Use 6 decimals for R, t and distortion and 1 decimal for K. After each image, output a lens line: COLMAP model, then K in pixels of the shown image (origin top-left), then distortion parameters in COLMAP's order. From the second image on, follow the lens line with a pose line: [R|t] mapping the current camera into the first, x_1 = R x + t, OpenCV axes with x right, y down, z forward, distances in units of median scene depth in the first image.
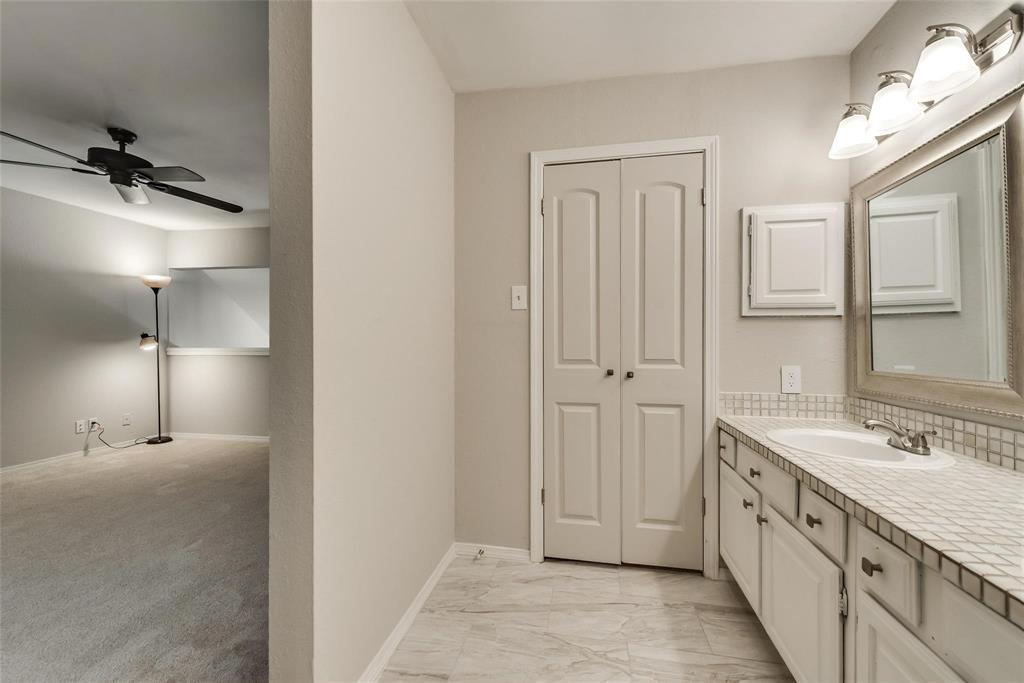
lens RADIAL K [[397.1, 0, 498.1], [0, 397.1, 329.7], [0, 0, 1]] dist [-0.011030, -0.000291]
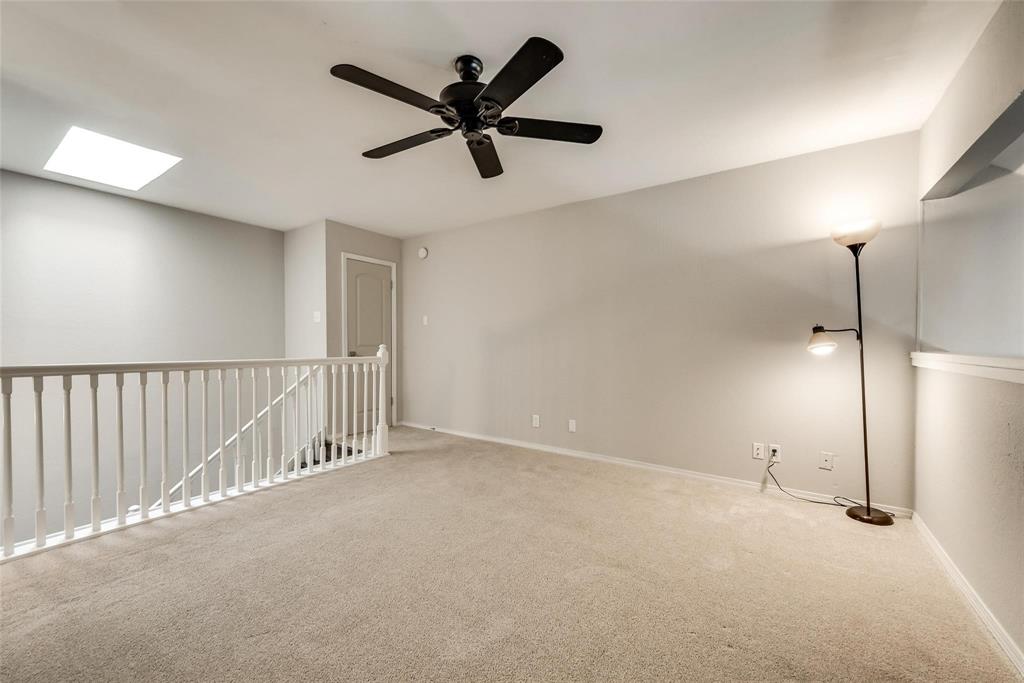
lens RADIAL K [[393.9, 0, 513.0], [0, 393.9, 349.2], [0, 0, 1]] dist [-0.000234, -0.000276]
pose [[-0.384826, 0.014331, -0.922878, -0.161003], [0.024448, 0.999687, 0.005329, 0.030878], [0.922665, -0.020512, -0.385056, 0.800587]]
